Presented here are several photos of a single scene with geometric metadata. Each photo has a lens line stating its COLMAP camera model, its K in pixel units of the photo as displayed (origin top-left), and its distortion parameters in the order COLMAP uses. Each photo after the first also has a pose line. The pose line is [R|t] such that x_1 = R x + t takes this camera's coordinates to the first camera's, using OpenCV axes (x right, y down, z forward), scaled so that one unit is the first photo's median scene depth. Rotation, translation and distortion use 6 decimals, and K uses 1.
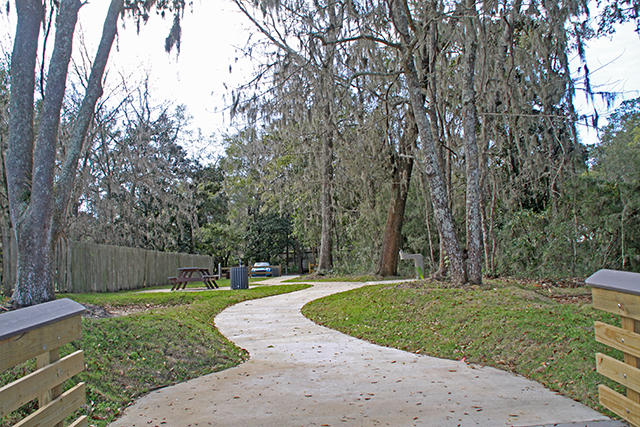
lens RADIAL K [[537.2, 0, 320.0], [0, 537.2, 213.5], [0, 0, 1]] dist [-0.121054, 0.000097]
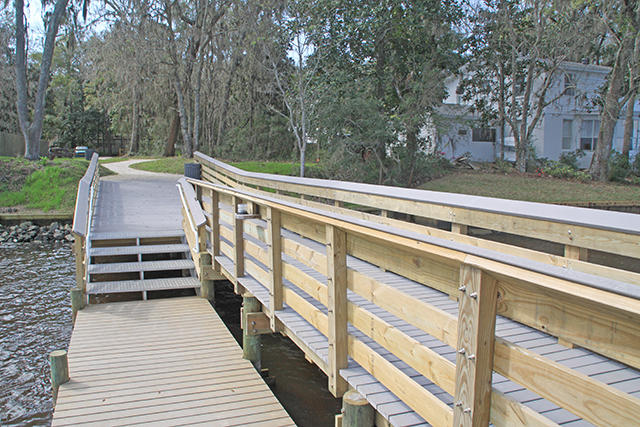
lens RADIAL K [[537.2, 0, 320.0], [0, 537.2, 213.5], [0, 0, 1]] dist [-0.121054, 0.000097]
pose [[0.933769, 0.006233, 0.357823, -0.038551], [-0.078774, 0.978906, 0.188515, -0.064710], [-0.349100, -0.204217, 0.914563, -0.752854]]
